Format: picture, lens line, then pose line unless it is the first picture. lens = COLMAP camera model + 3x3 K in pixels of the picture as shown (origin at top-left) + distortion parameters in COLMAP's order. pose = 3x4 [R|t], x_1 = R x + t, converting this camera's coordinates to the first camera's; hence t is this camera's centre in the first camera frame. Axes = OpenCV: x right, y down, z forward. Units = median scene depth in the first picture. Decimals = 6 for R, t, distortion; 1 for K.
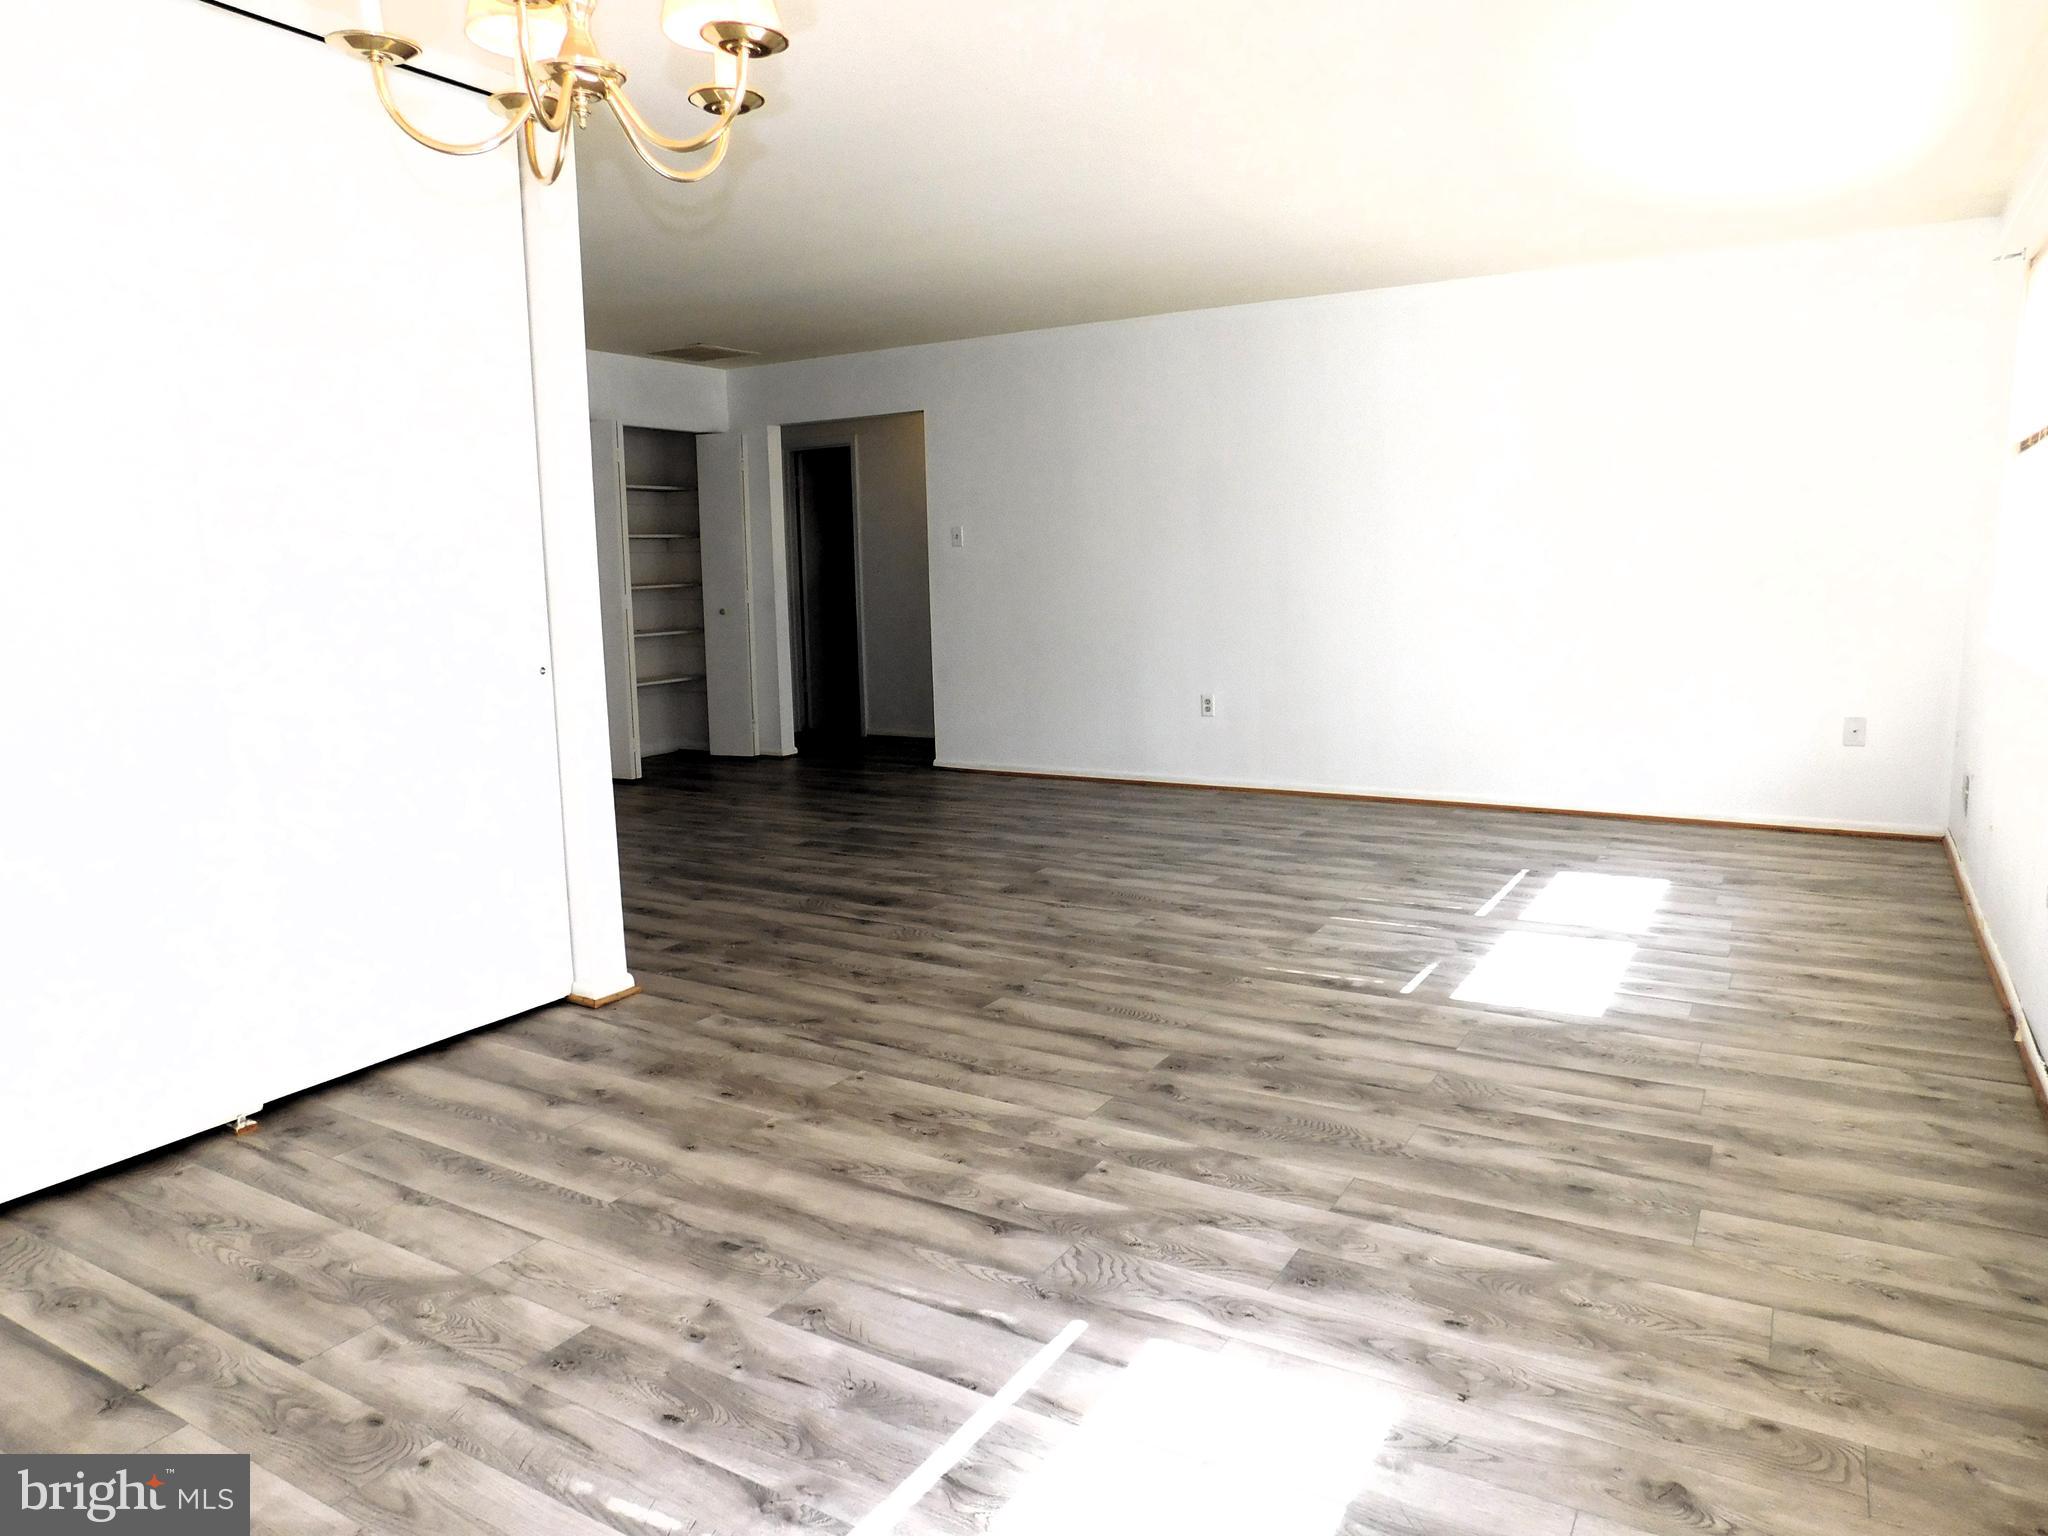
lens RADIAL K [[1354.3, 0, 1011.3], [0, 1354.3, 776.0], [0, 0, 1]] dist [-0.077886, 0.064711]
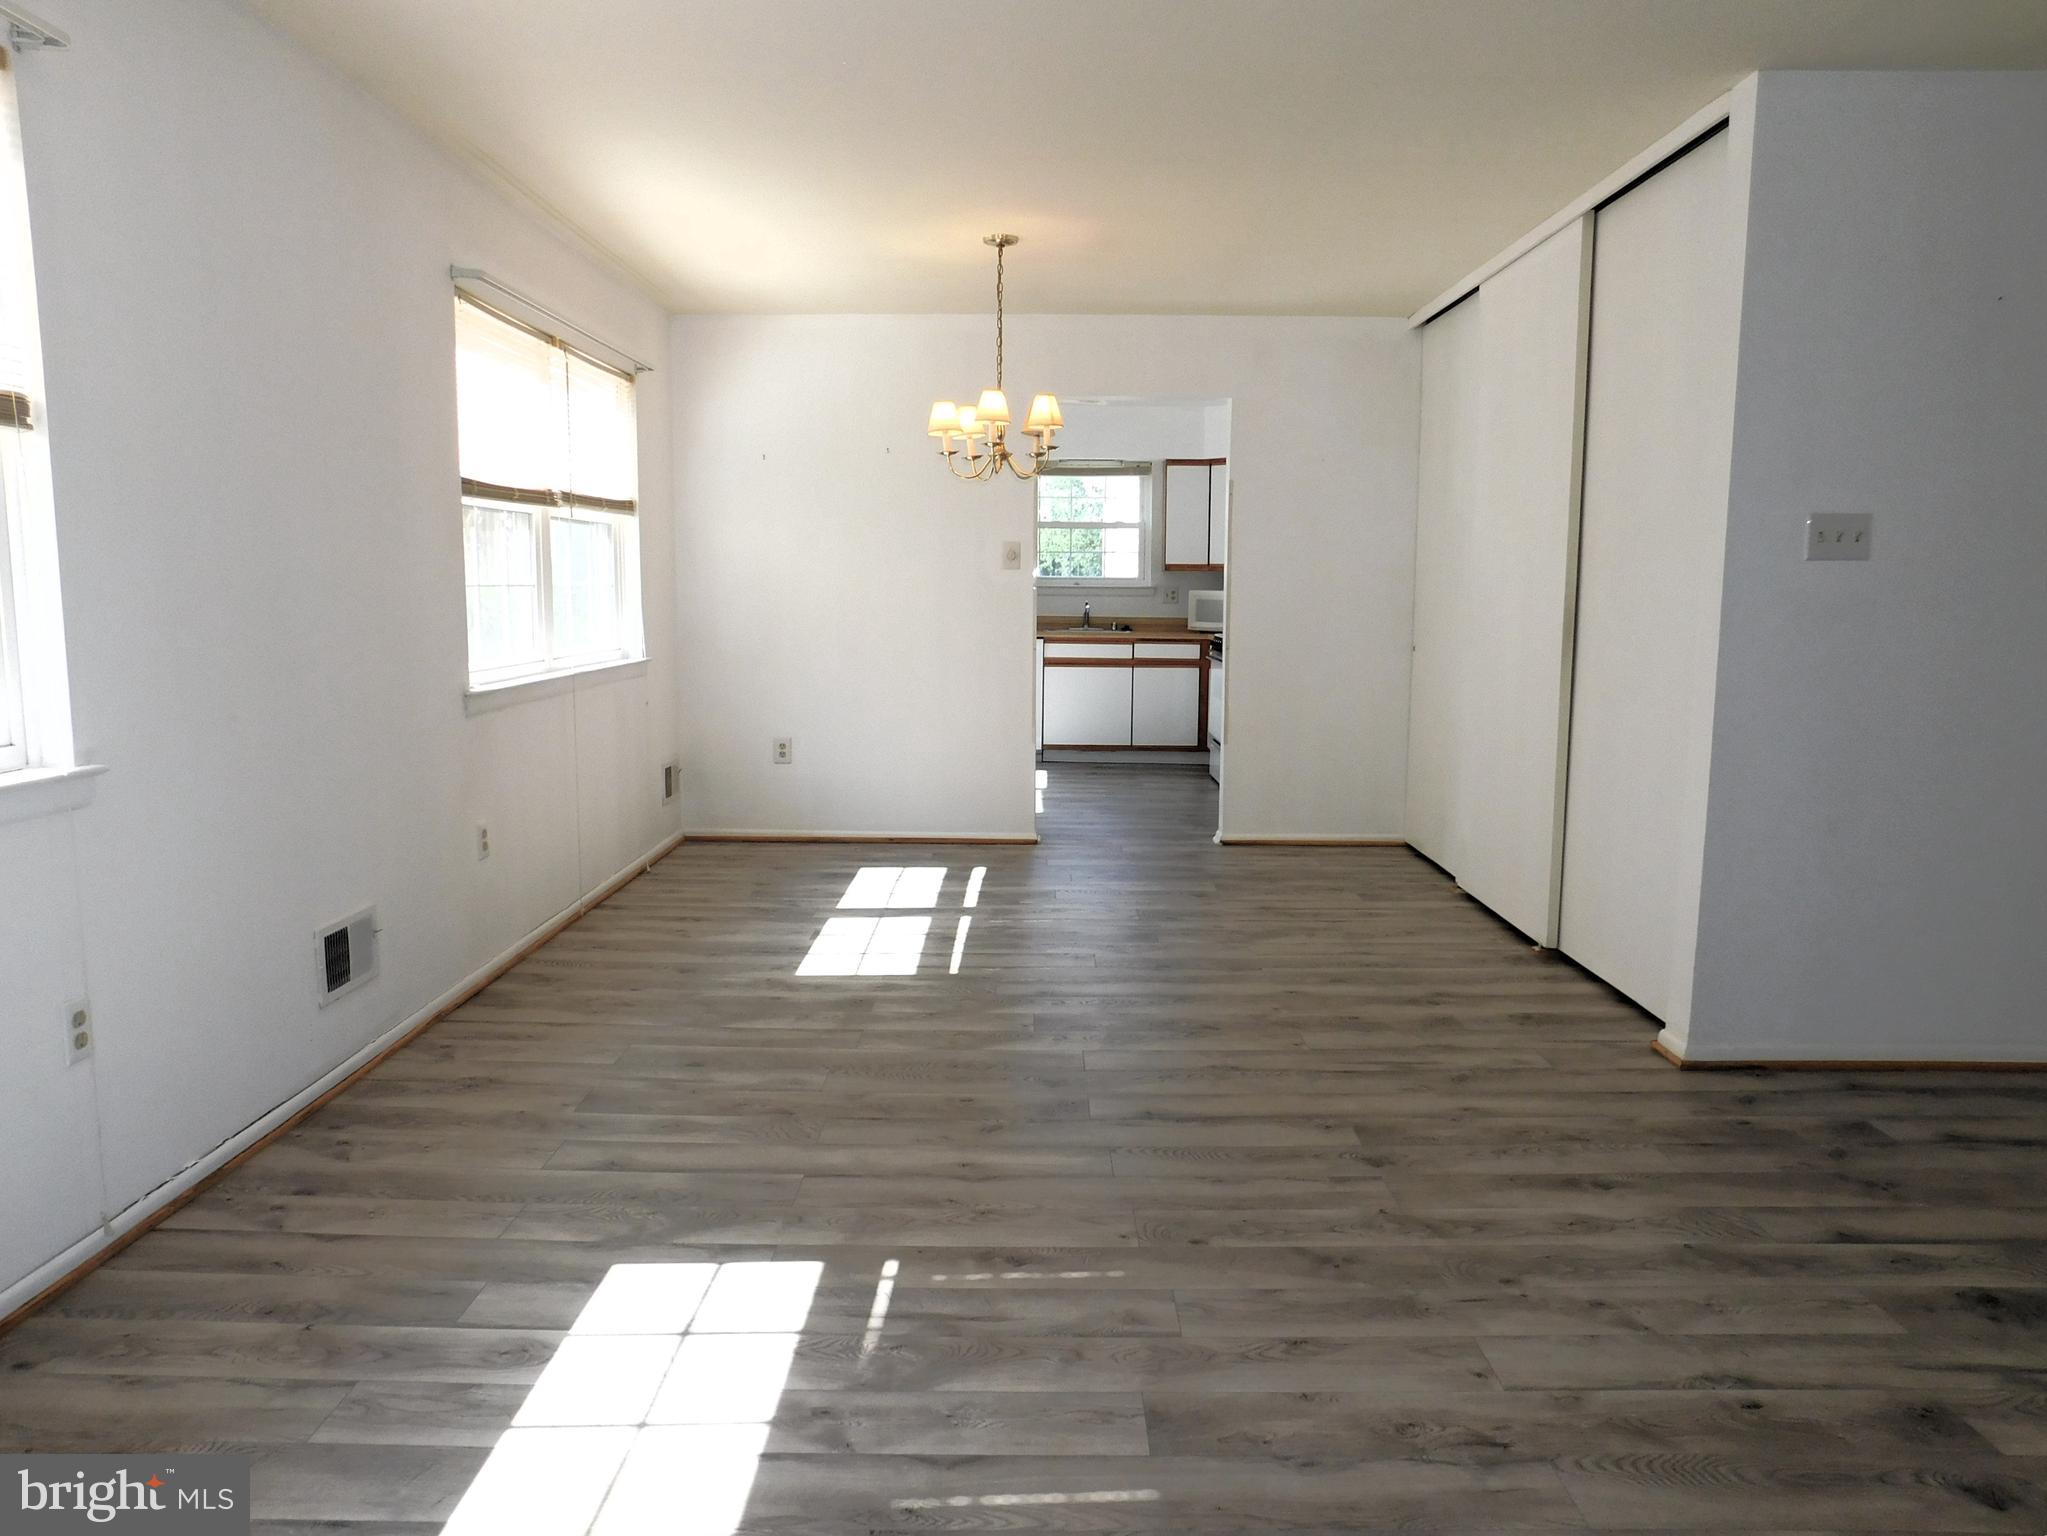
lens RADIAL K [[1362.5, 0, 1014.6], [0, 1362.5, 768.9], [0, 0, 1]] dist [-0.073859, 0.061537]
pose [[-0.861314, 0.084591, -0.500981, 0.650276], [-0.066401, 0.958844, 0.276060, -0.300319], [0.503715, 0.271040, -0.820249, 1.770782]]
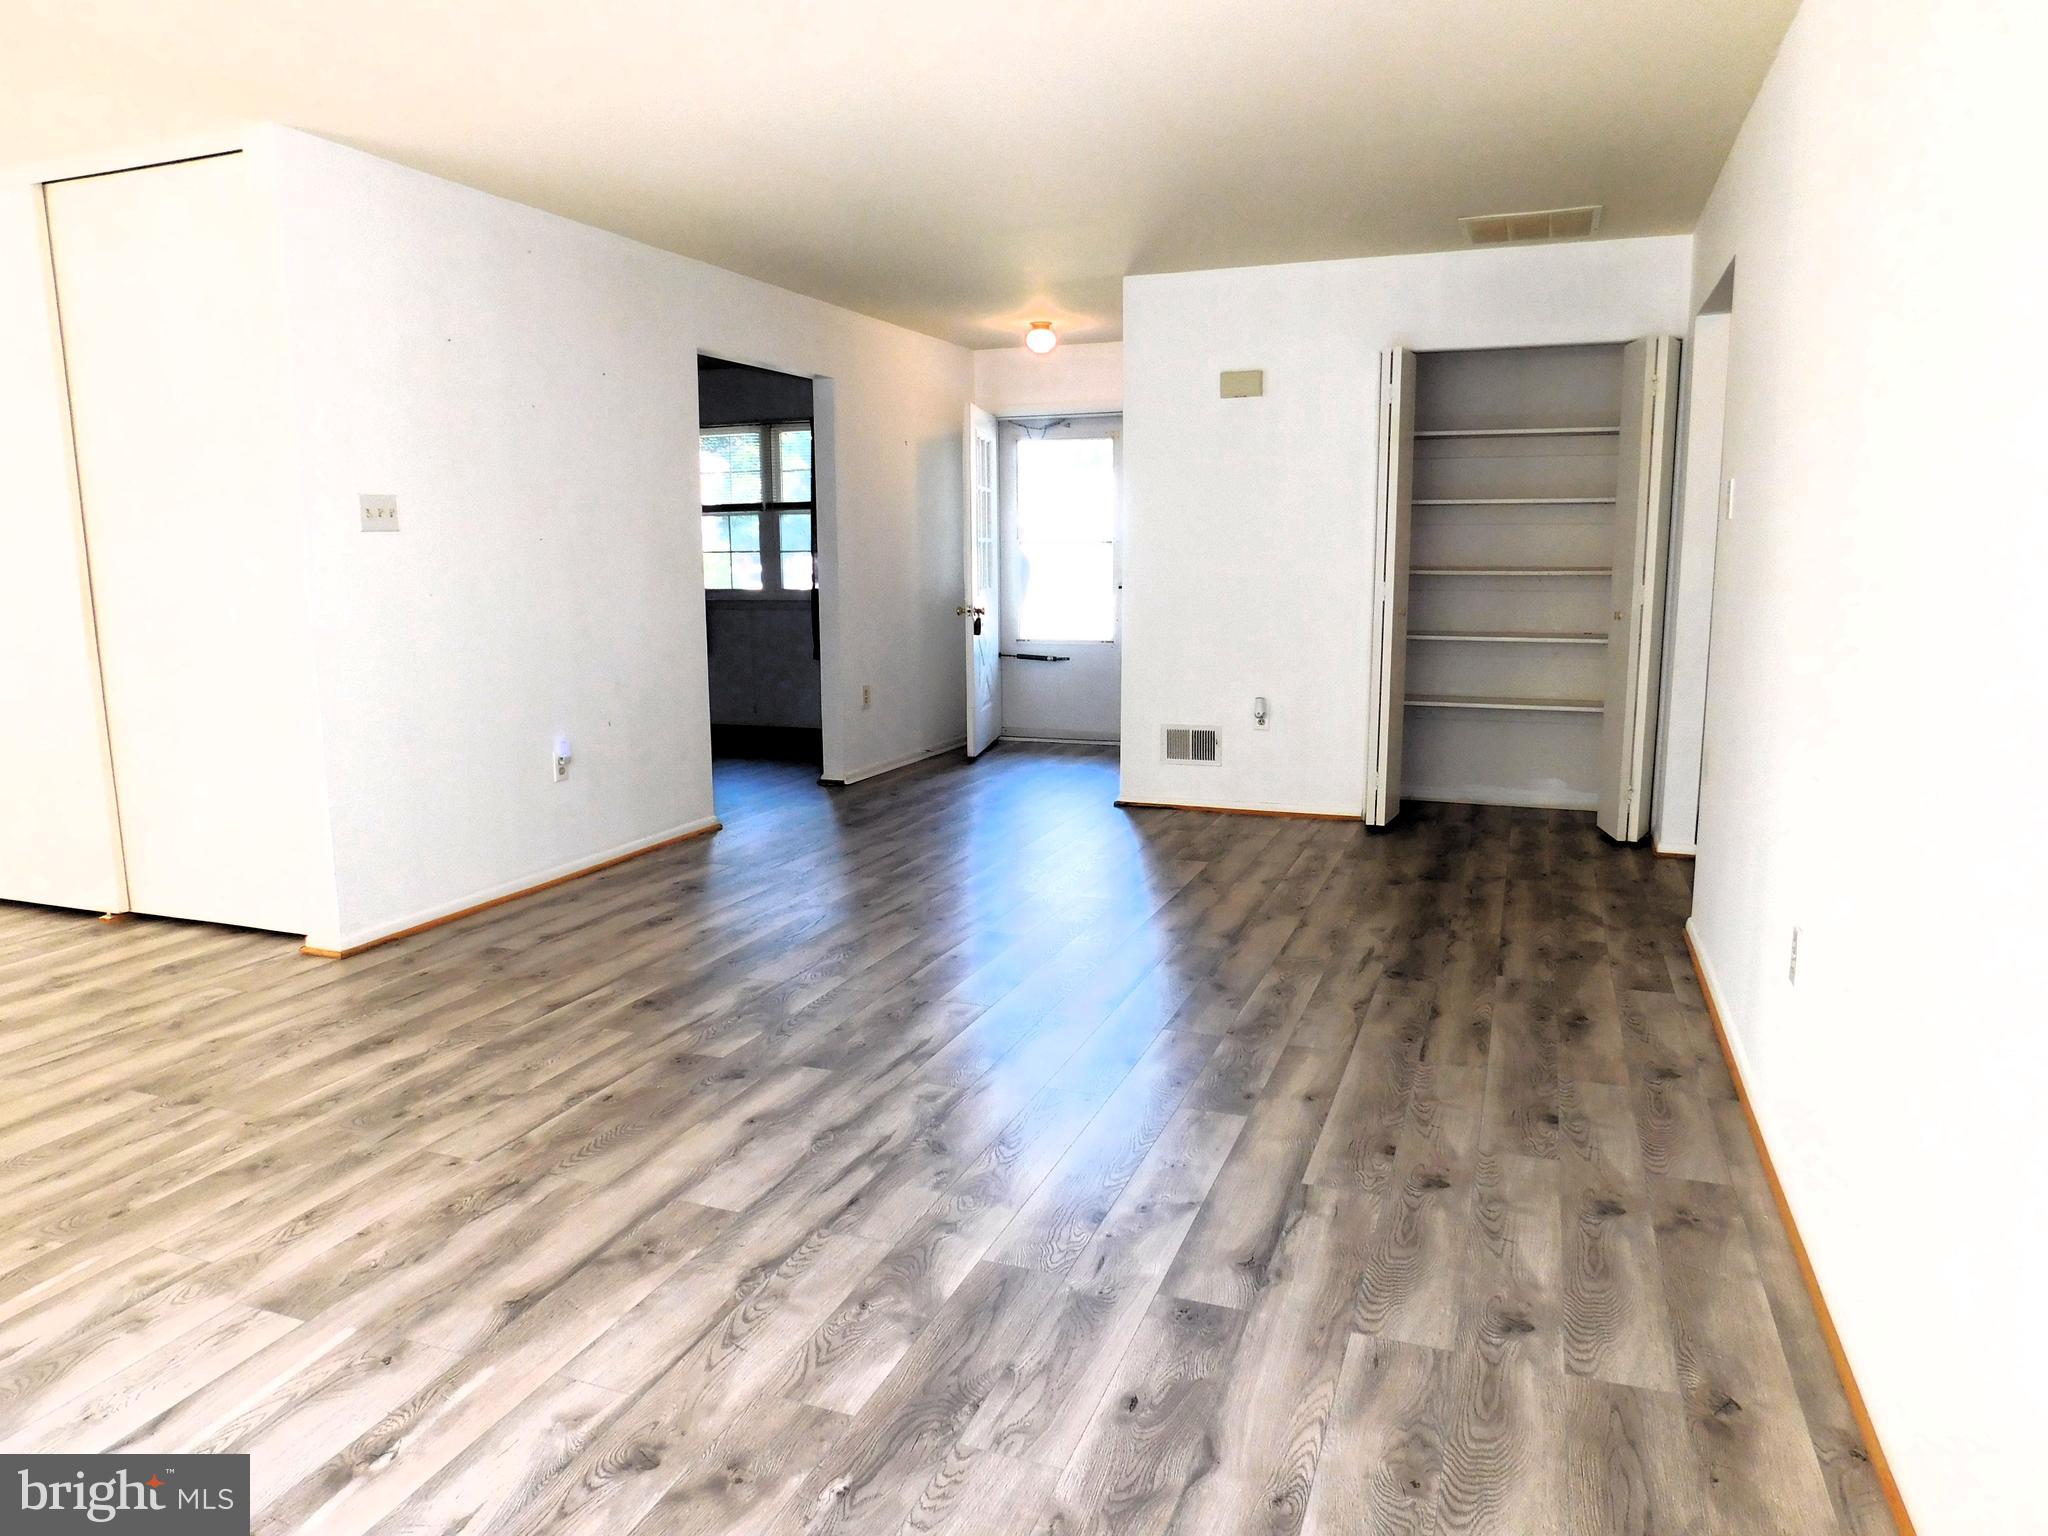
lens RADIAL K [[1363.1, 0, 1015.1], [0, 1363.1, 768.9], [0, 0, 1]] dist [-0.073859, 0.061537]
pose [[0.169539, 0.177802, -0.969352, 0.990151], [-0.147147, 0.977132, 0.153493, -0.275627], [0.974476, 0.116614, 0.191825, 1.581409]]
